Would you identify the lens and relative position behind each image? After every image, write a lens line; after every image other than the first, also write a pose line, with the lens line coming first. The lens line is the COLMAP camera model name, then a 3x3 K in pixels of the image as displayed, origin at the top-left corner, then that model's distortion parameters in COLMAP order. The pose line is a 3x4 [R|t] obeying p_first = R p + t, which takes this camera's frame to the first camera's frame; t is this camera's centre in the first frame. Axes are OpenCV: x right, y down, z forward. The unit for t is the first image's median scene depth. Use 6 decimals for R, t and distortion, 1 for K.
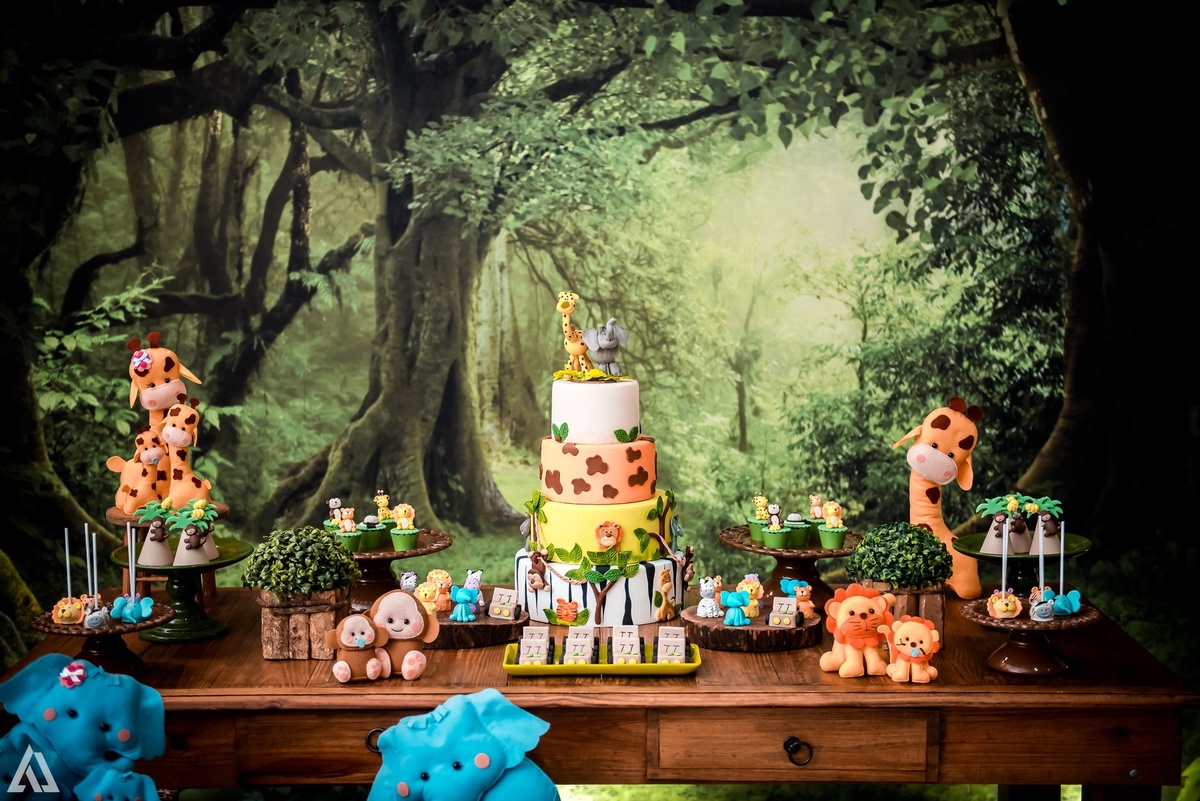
lens RADIAL K [[2058.9, 0, 600.0], [0, 2058.9, 400.5], [0, 0, 1]] dist [0.164489, -0.022803]
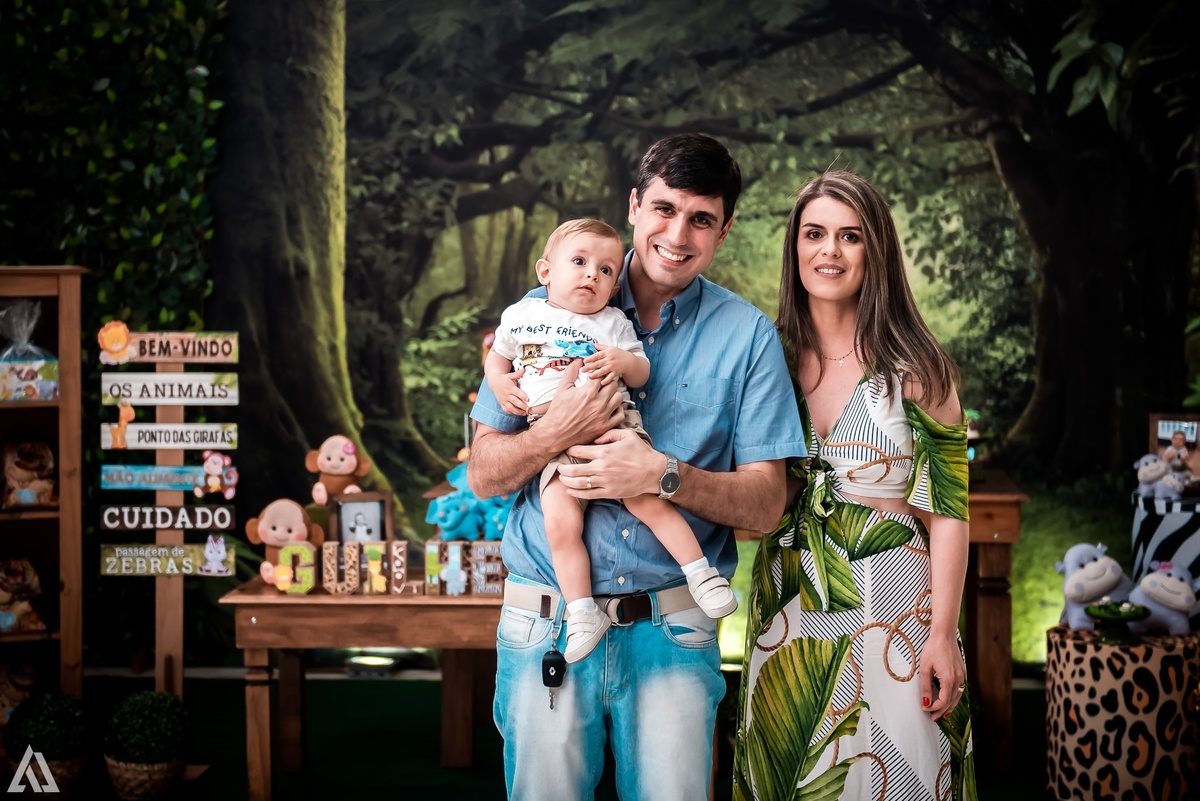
lens RADIAL K [[2460.9, 0, 599.8], [0, 2460.9, 293.8], [0, 0, 1]] dist [0.164571, -0.203157]
pose [[0.996025, -0.001959, -0.089056, 0.059908], [-0.006773, 0.995198, -0.097647, 0.122395], [0.088820, 0.097862, 0.991229, -0.945616]]
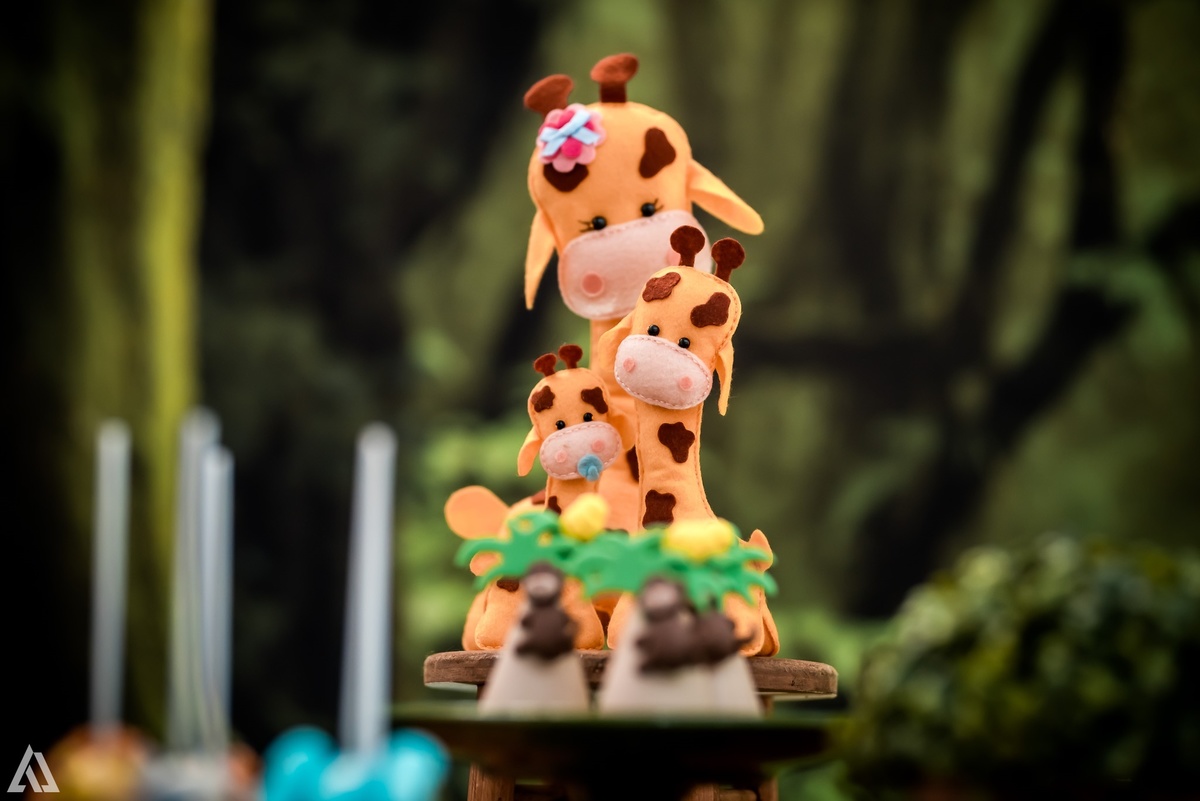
lens RADIAL K [[3073.3, 0, 600.0], [0, 3073.3, 400.5], [0, 0, 1]] dist [0.003395, 0.214377]
pose [[0.956483, -0.007272, -0.291698, -0.070140], [-0.061388, 0.972300, -0.225533, 0.091071], [0.285258, 0.233625, 0.929541, 0.475285]]
